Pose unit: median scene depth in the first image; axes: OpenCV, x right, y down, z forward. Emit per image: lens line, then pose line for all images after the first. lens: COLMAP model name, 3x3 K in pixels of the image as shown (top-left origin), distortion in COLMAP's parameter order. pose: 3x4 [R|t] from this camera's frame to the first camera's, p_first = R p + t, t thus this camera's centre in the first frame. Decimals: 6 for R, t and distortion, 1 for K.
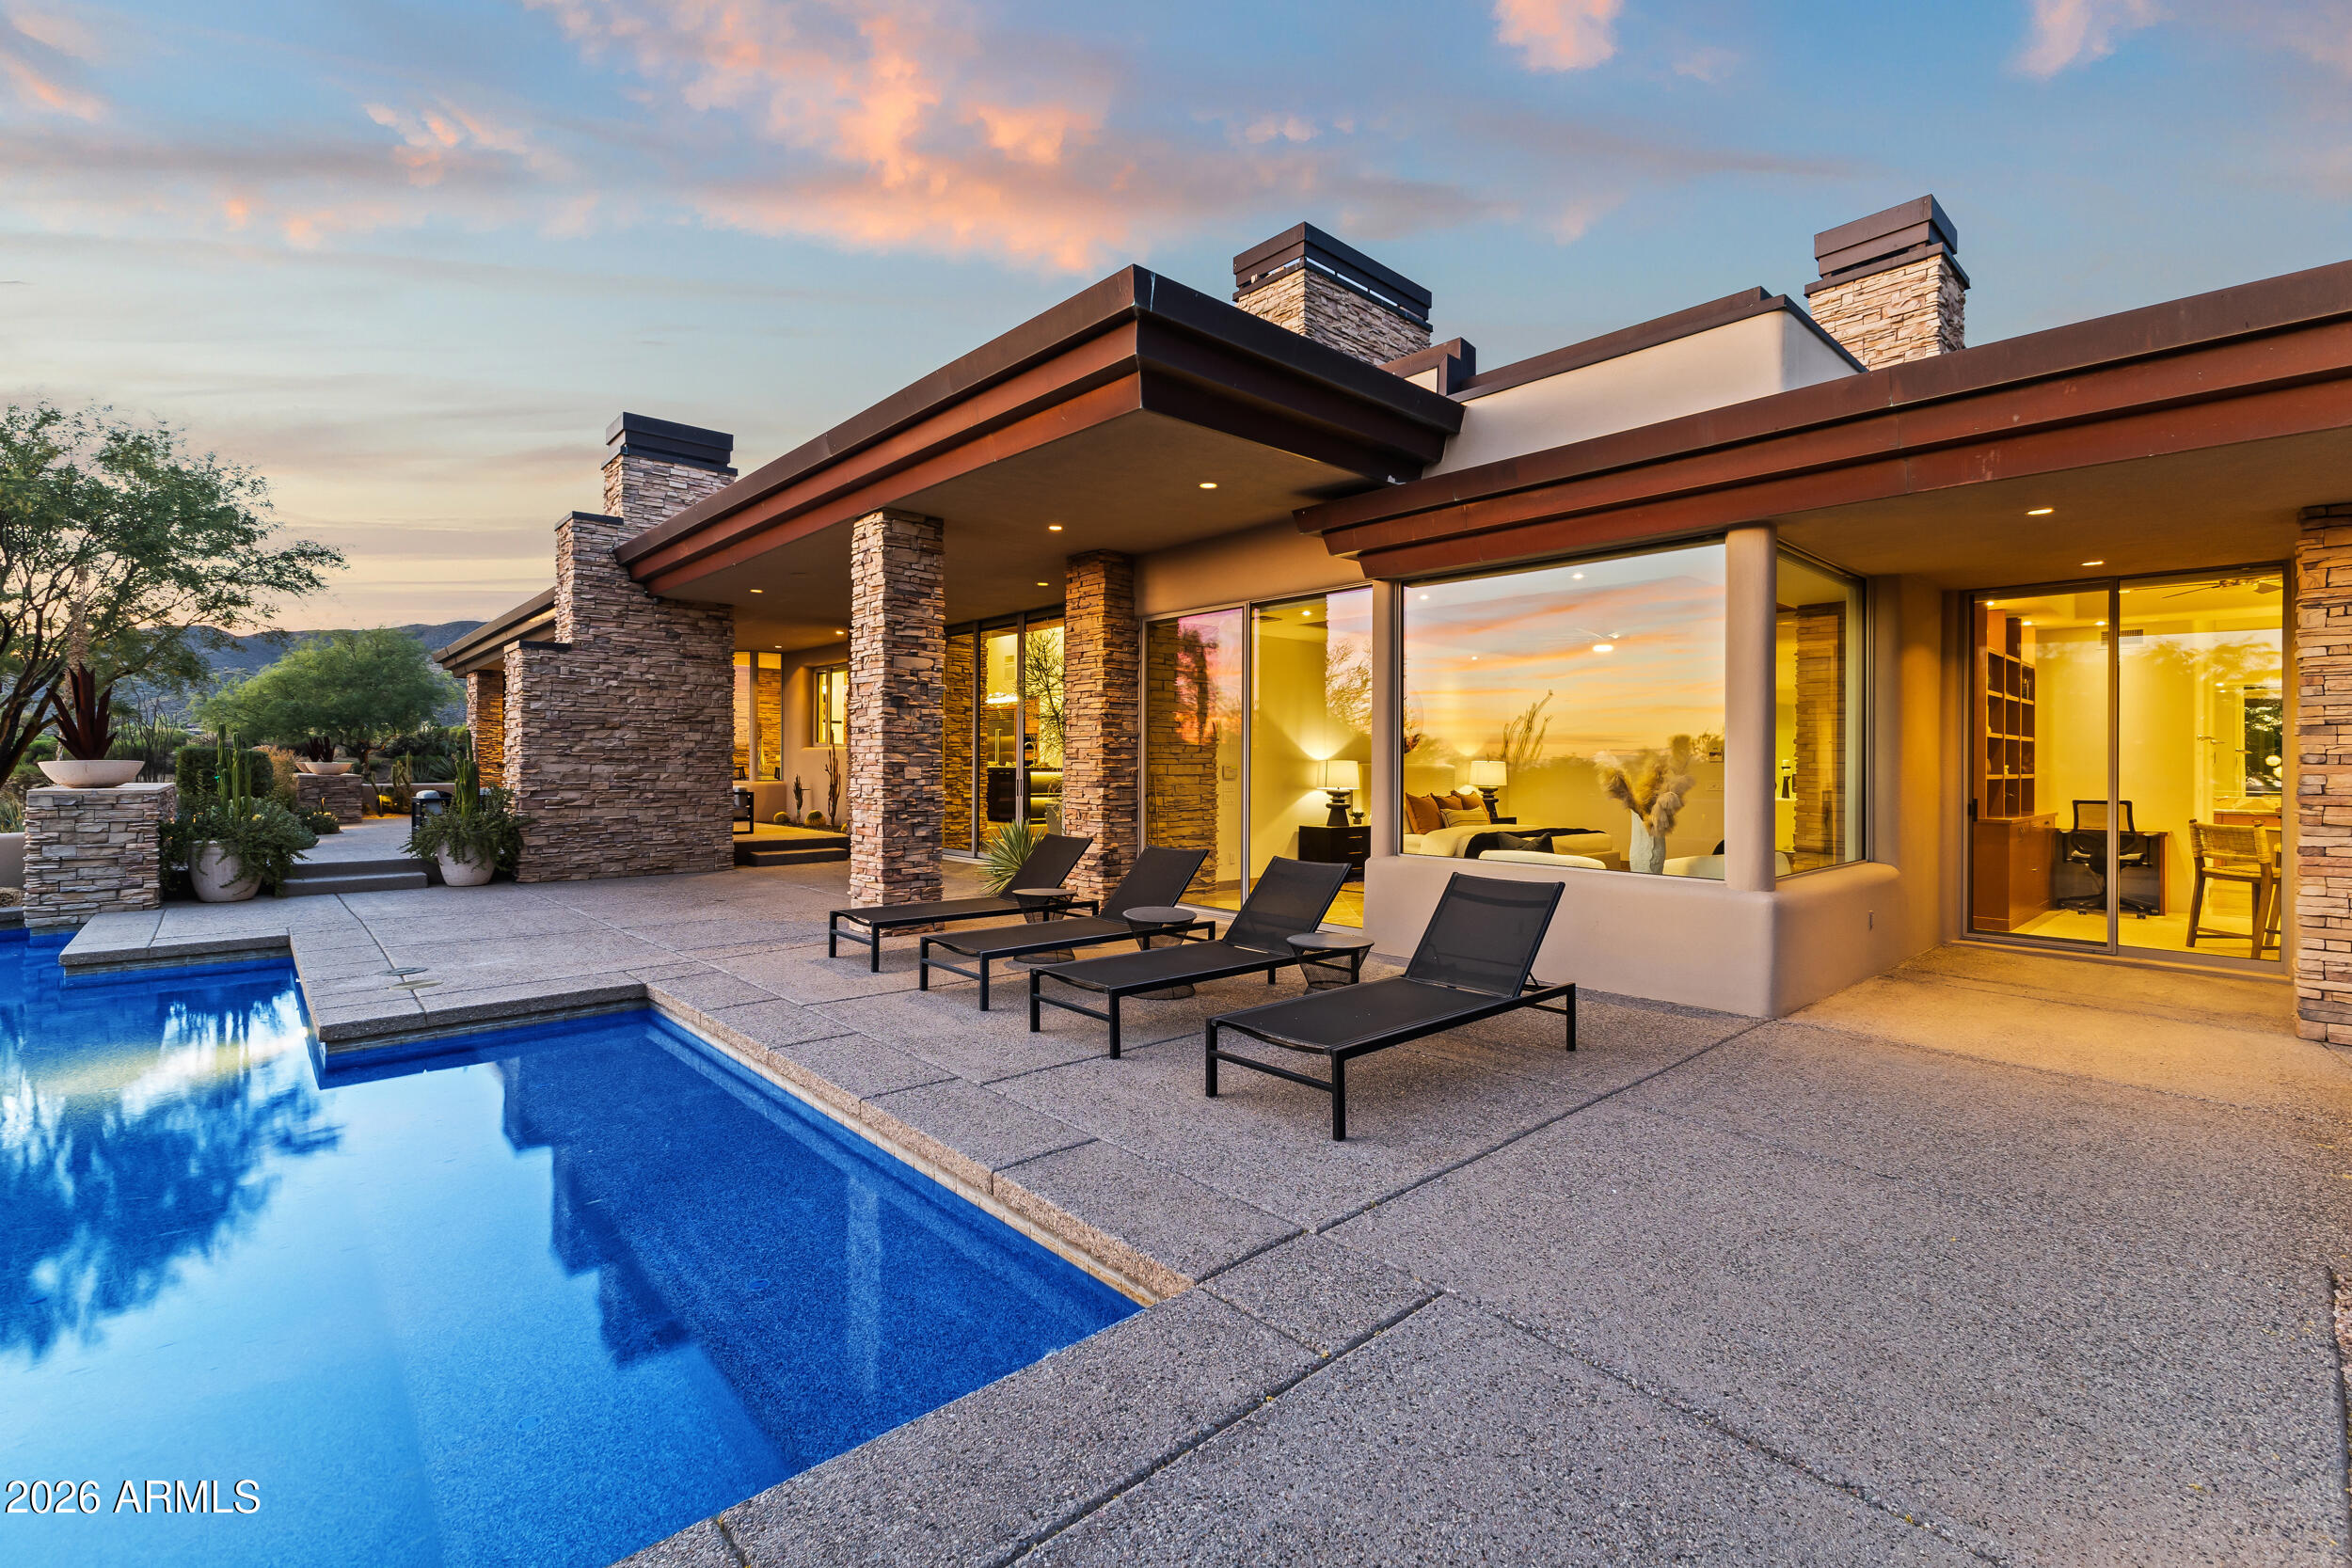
lens RADIAL K [[1018.7, 0, 1170.8], [0, 1018.7, 767.0], [0, 0, 1]] dist [0.003756, 0.000007]
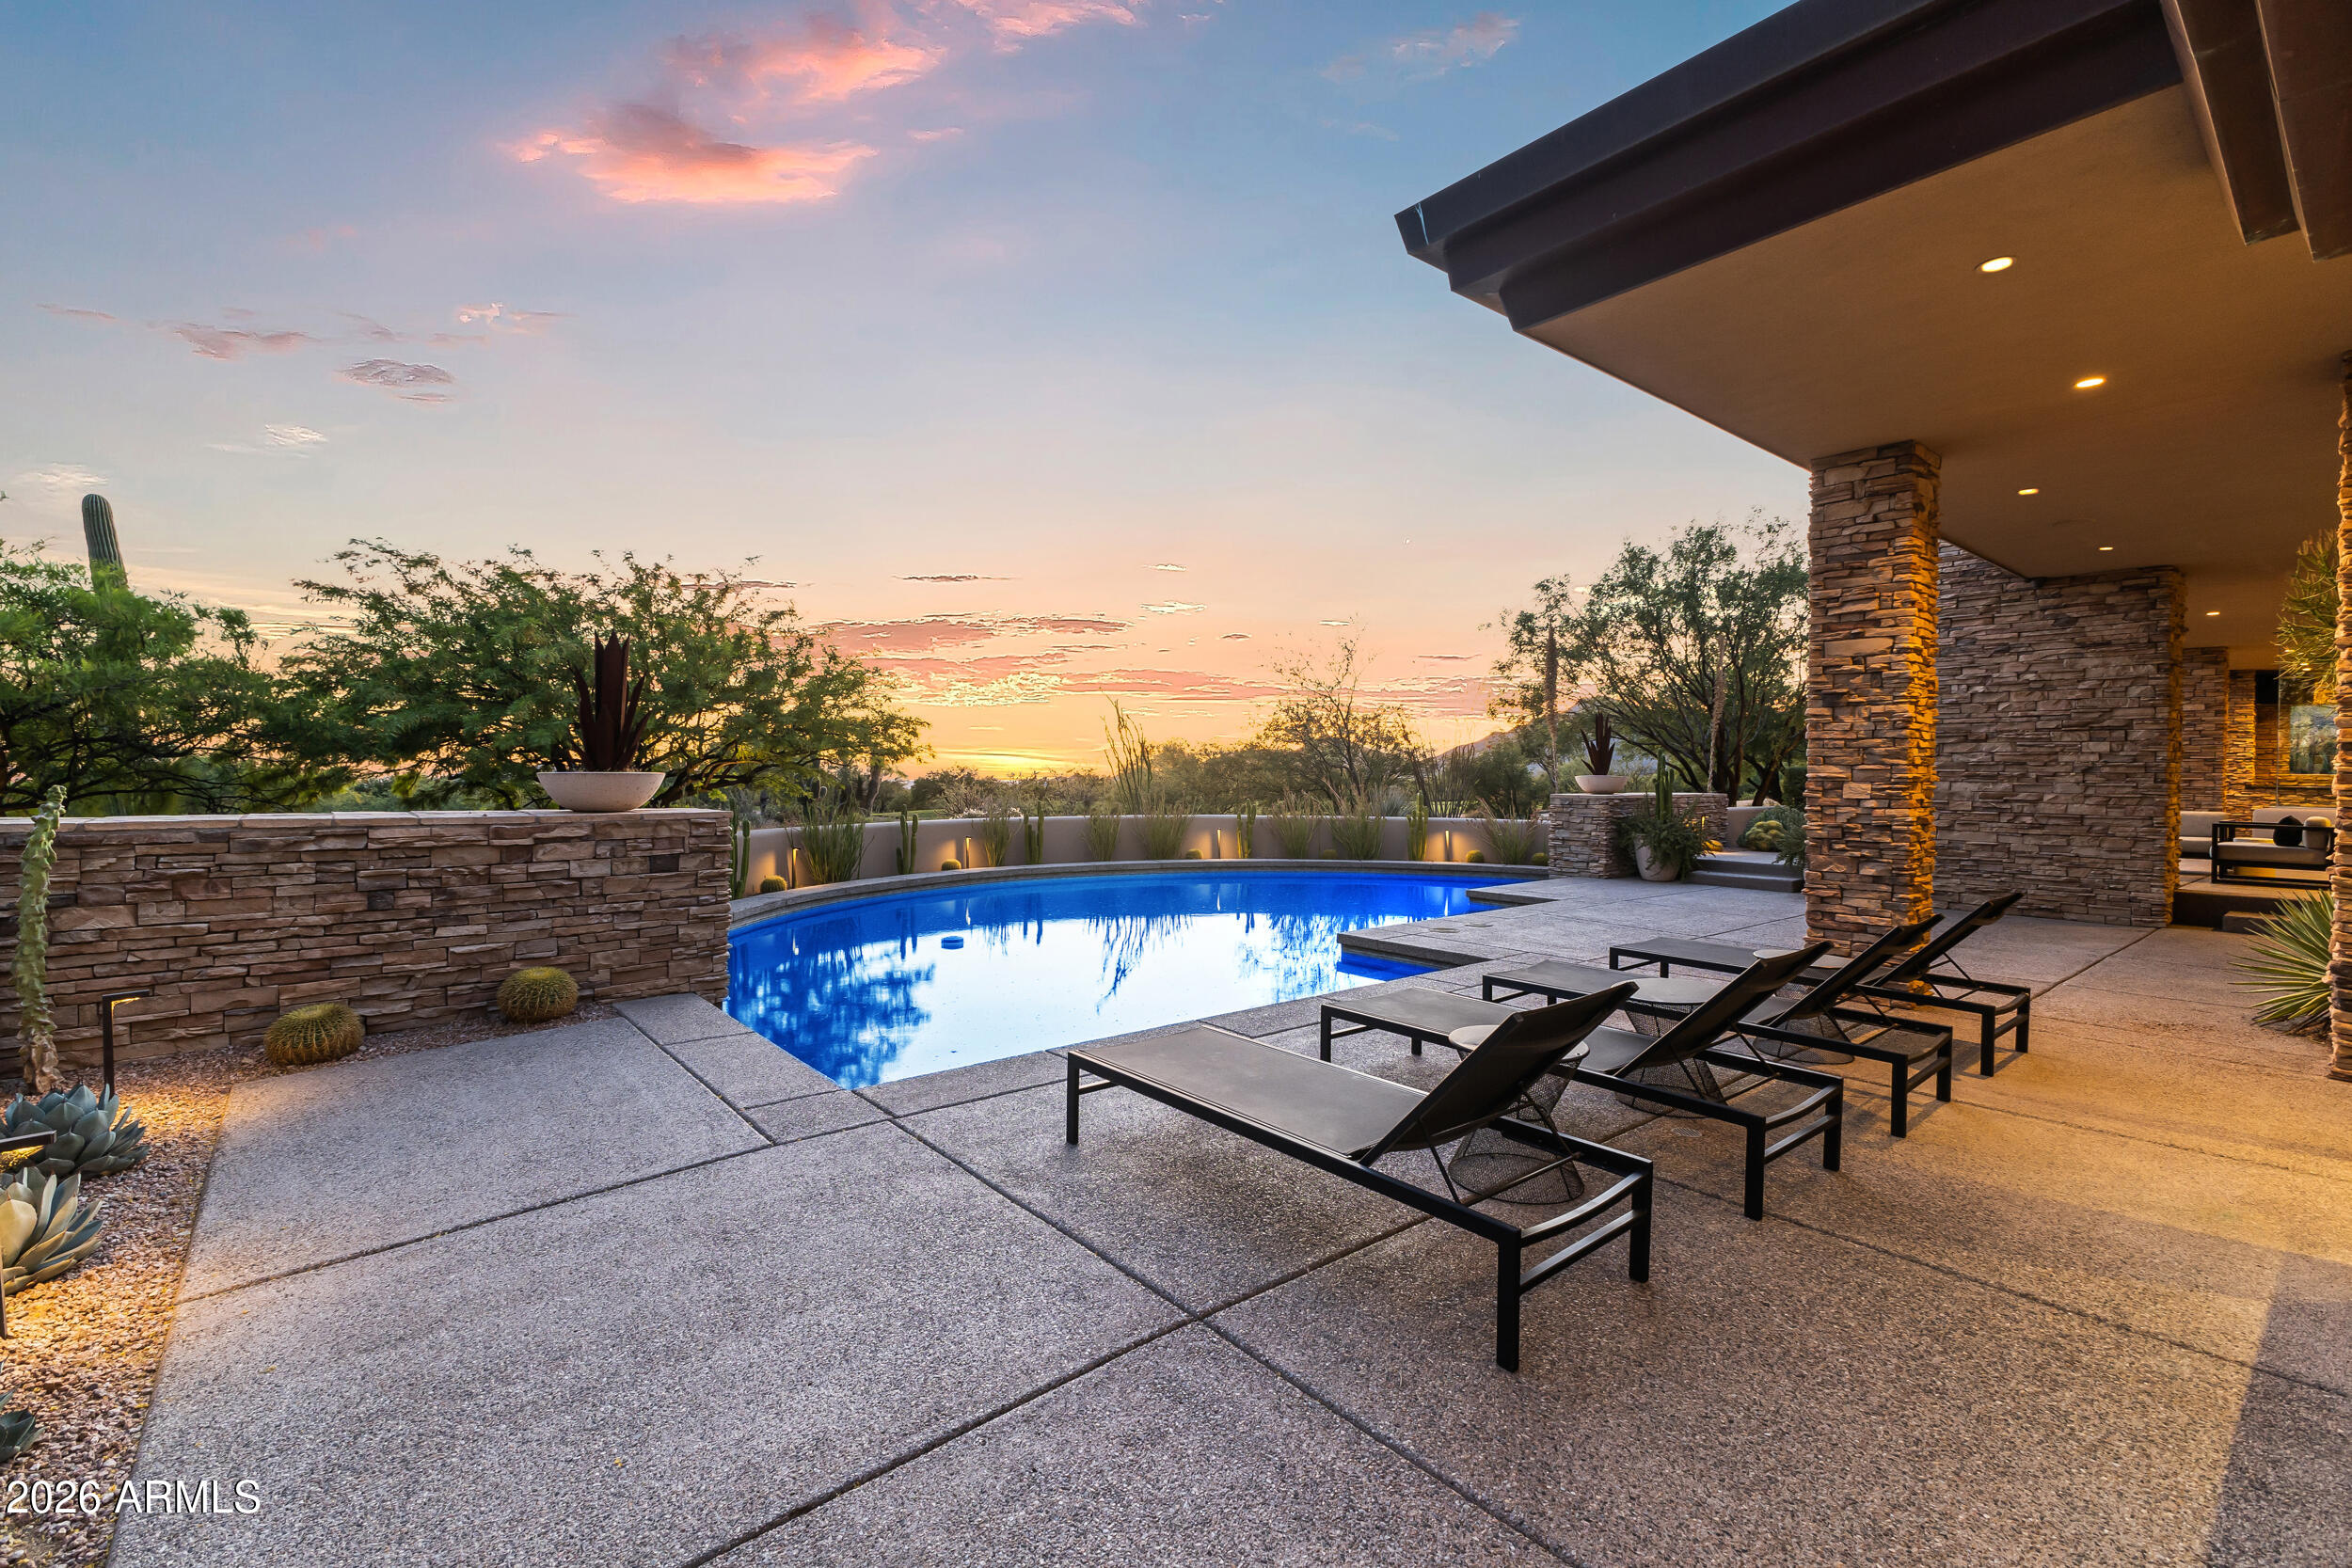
lens RADIAL K [[1018.7, 0, 1170.8], [0, 1018.7, 767.0], [0, 0, 1]] dist [0.003756, 0.000007]
pose [[-0.049934, -0.008138, -0.998719, 0.362429], [-0.013296, 0.999884, -0.007483, 0.000374], [0.998664, 0.012906, -0.050037, 0.354352]]
